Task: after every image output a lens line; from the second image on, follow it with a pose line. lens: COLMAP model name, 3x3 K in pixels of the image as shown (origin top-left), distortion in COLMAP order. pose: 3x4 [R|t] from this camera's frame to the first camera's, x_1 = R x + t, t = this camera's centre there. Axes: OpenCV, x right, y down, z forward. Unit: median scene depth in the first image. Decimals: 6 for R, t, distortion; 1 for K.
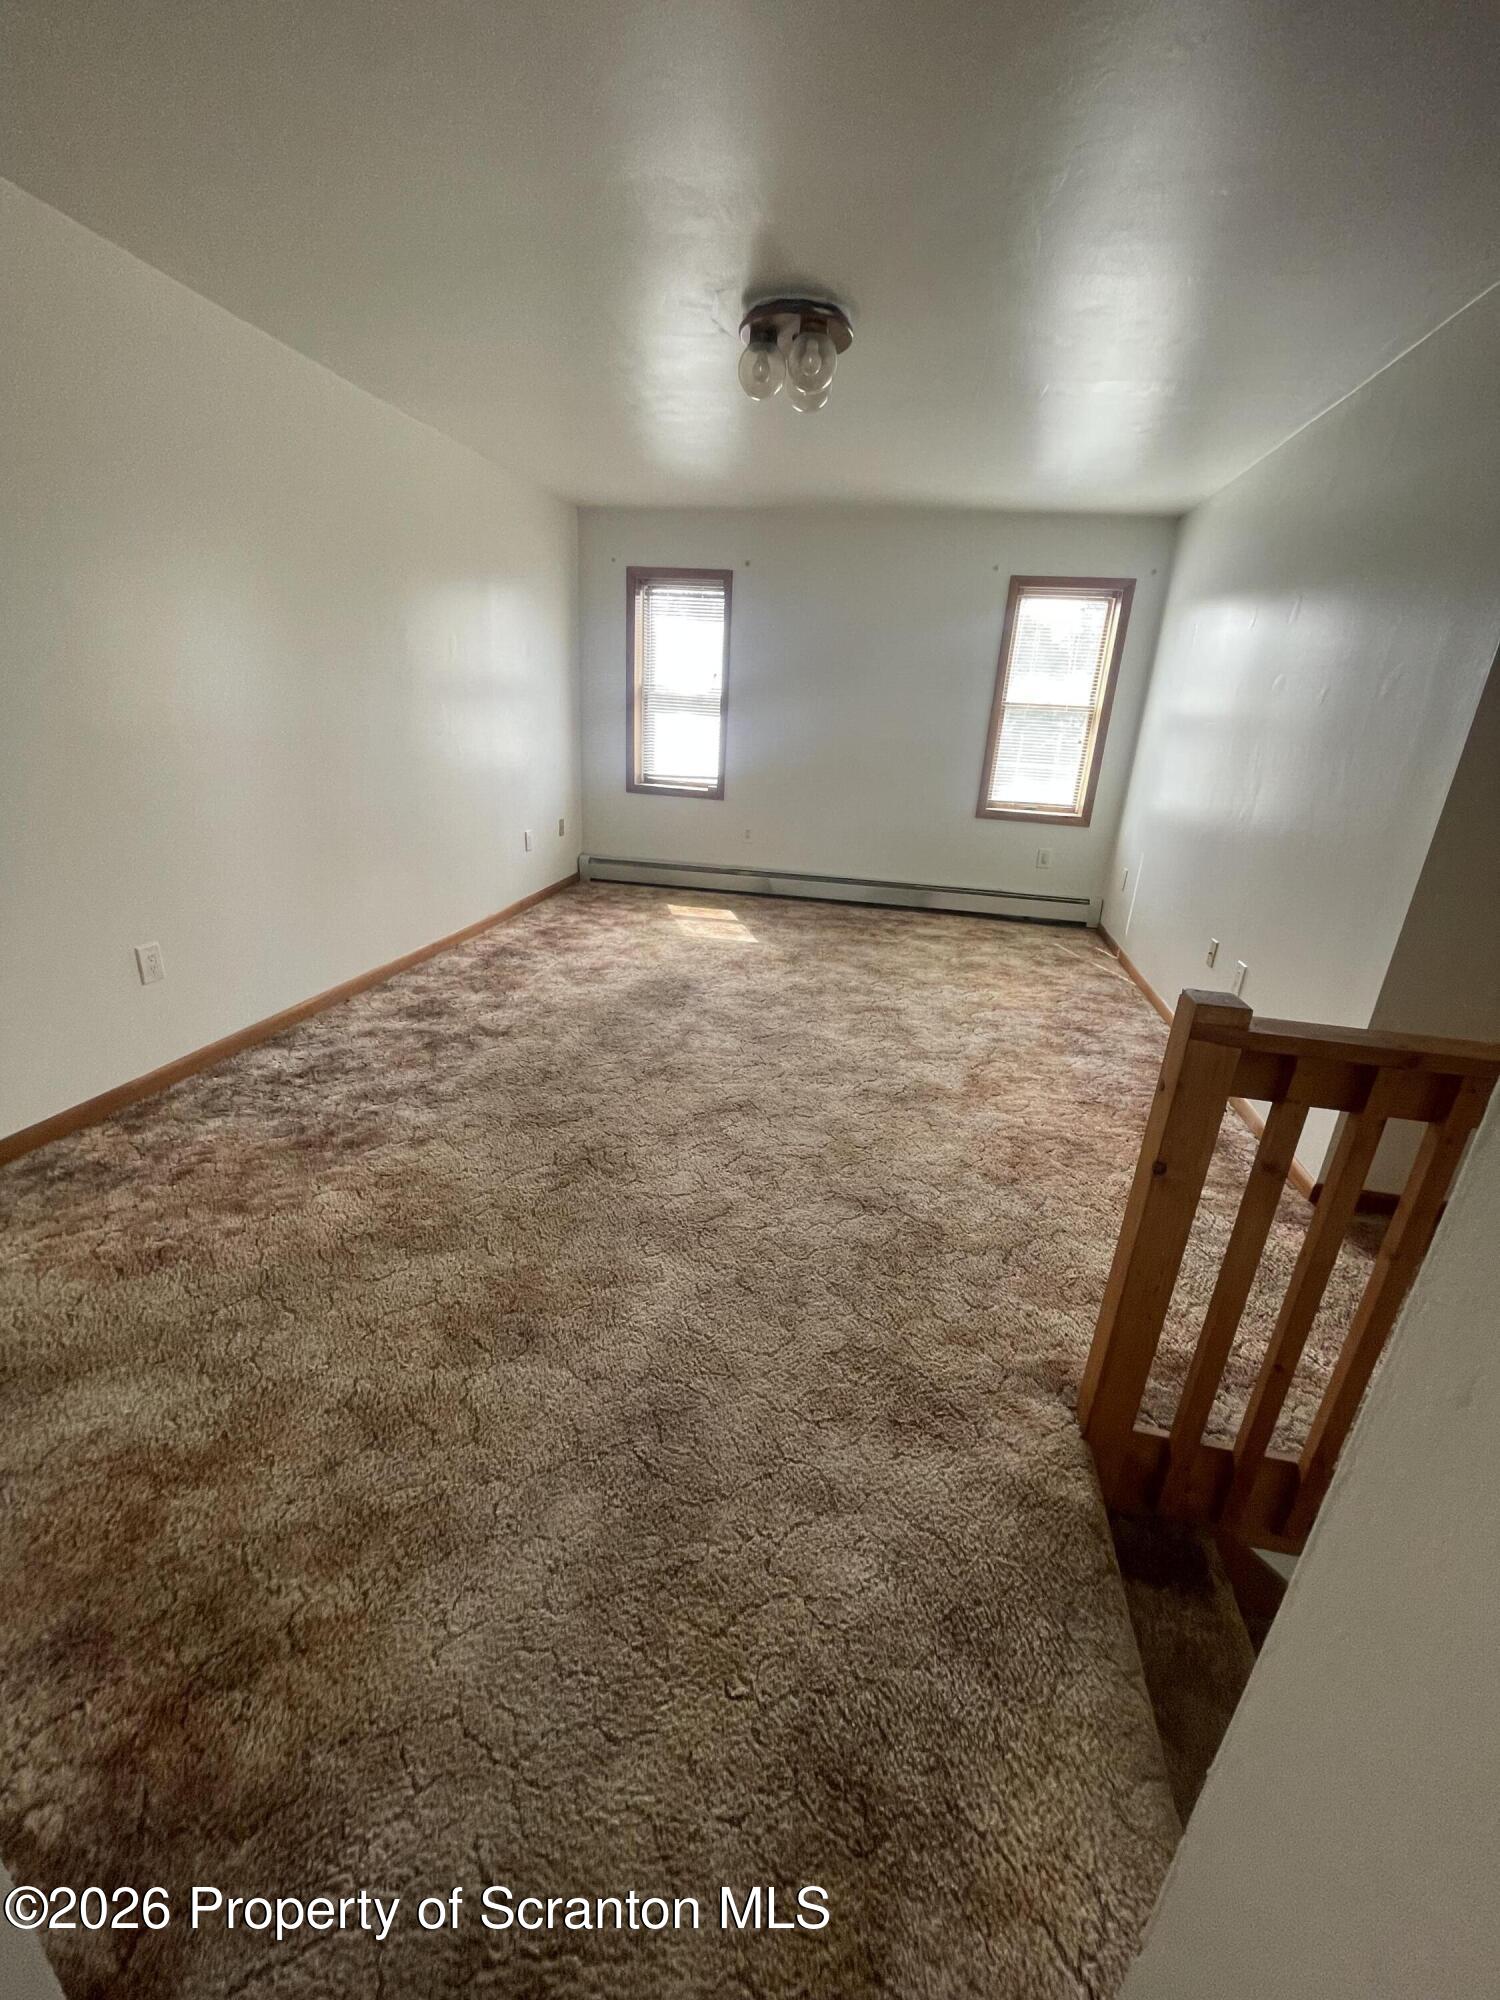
lens RADIAL K [[801.8, 0, 750.0], [0, 801.8, 1000.0], [0, 0, 1]] dist [-0.004011, -0.000096]
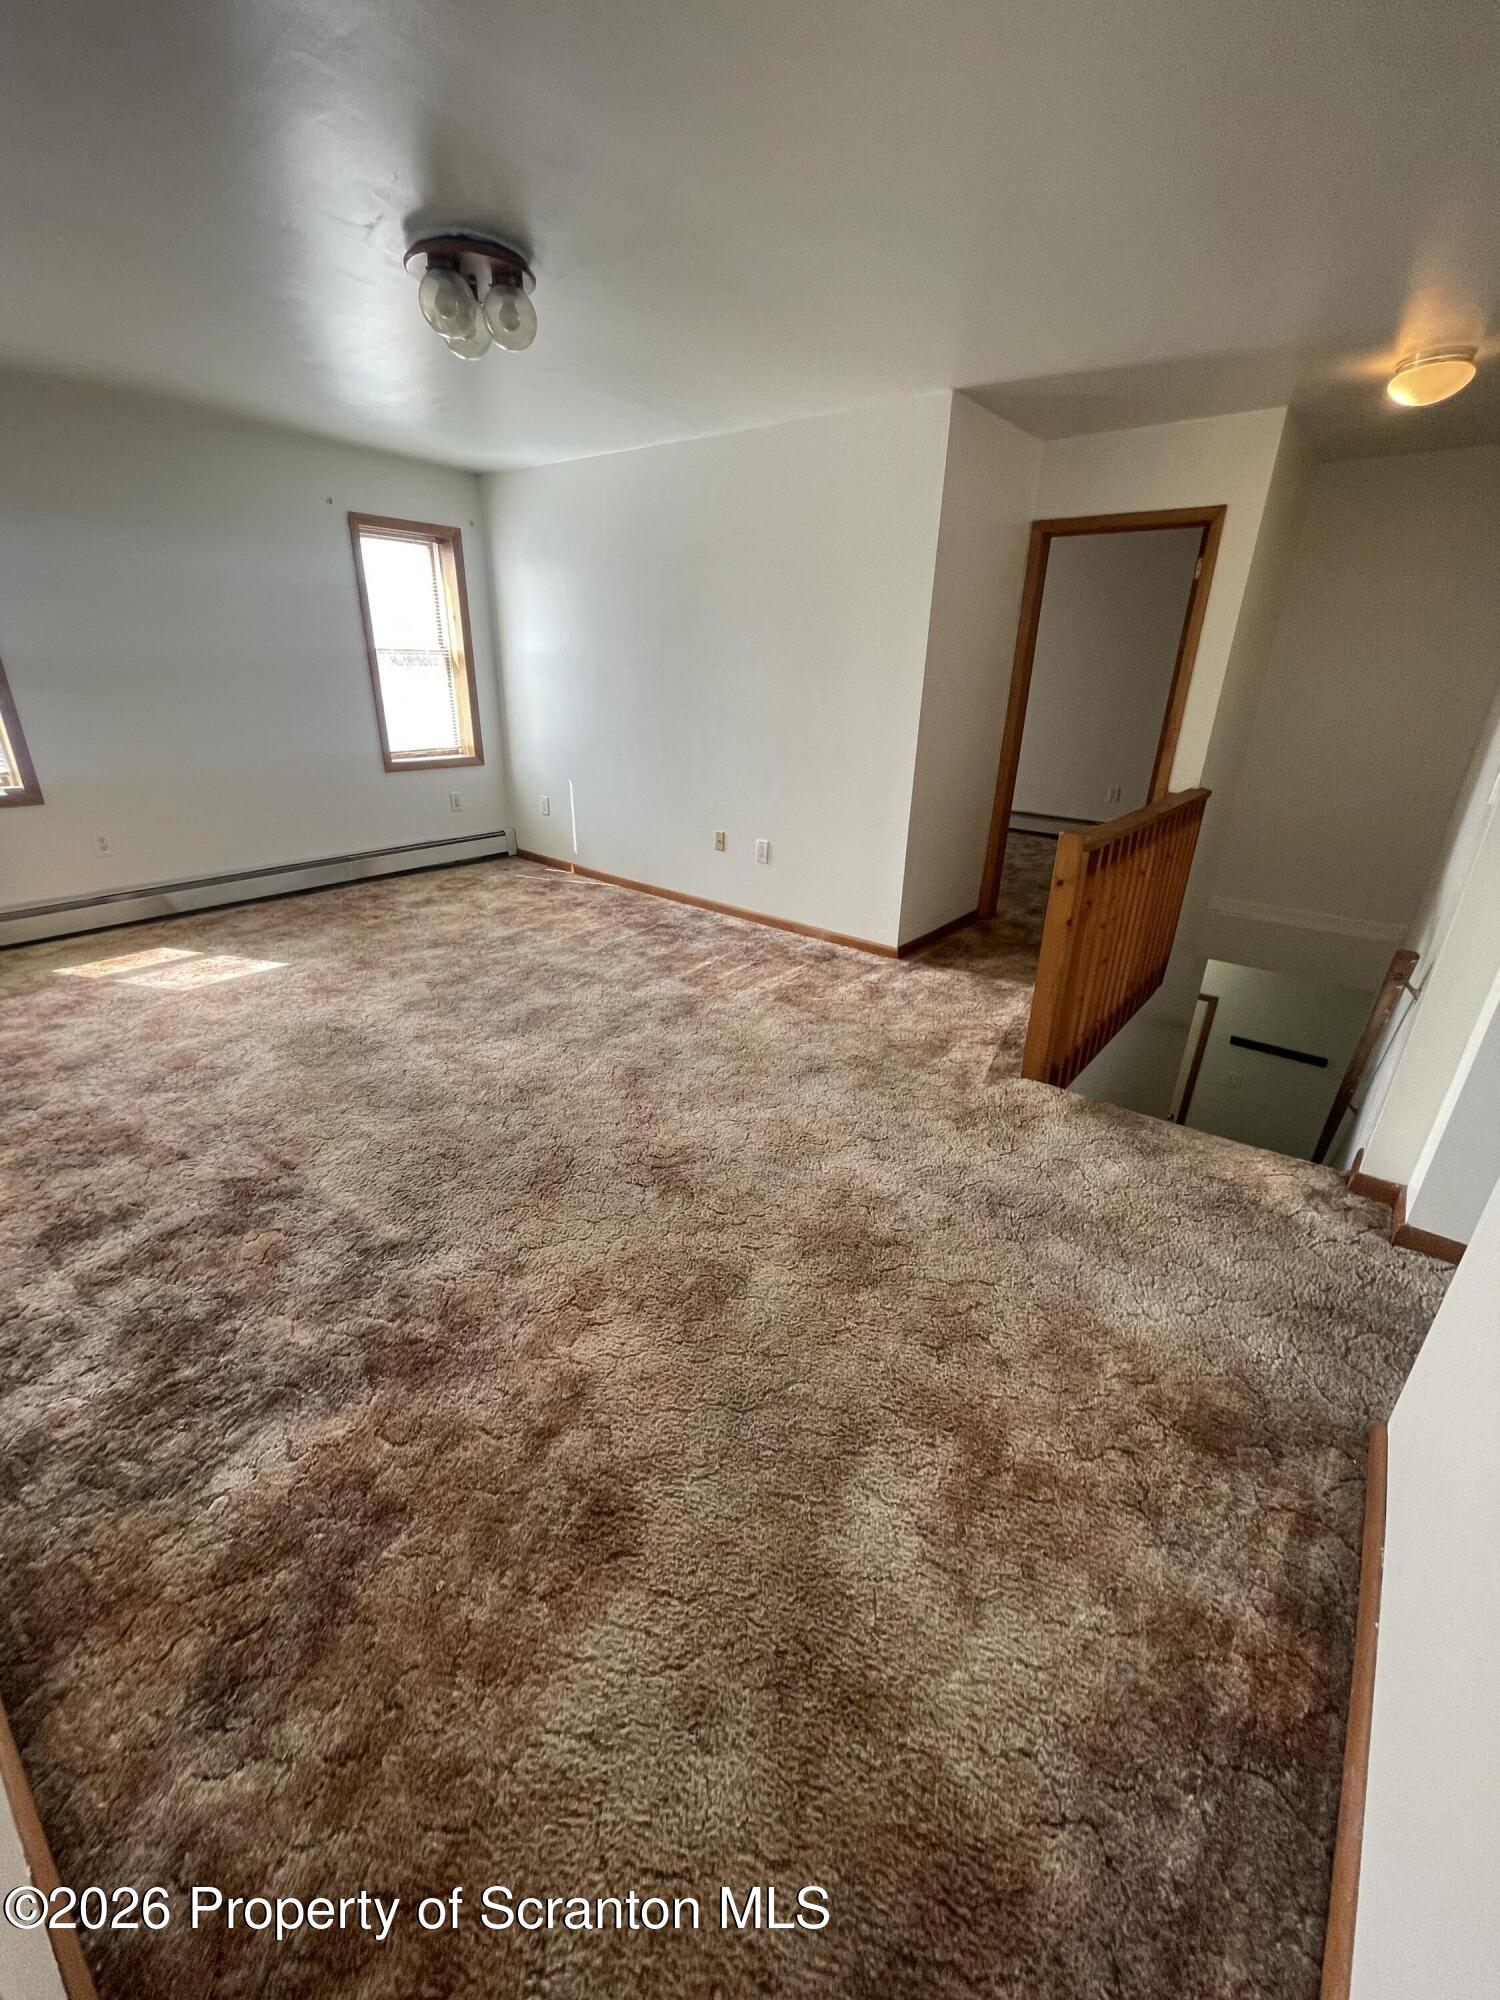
lens RADIAL K [[801.8, 0, 750.0], [0, 801.8, 1000.0], [0, 0, 1]] dist [-0.004011, -0.000096]
pose [[0.464062, -0.378933, 0.800660, -0.496058], [0.303009, 0.917260, 0.258494, -0.120760], [-0.832365, 0.122650, 0.540486, 0.197726]]
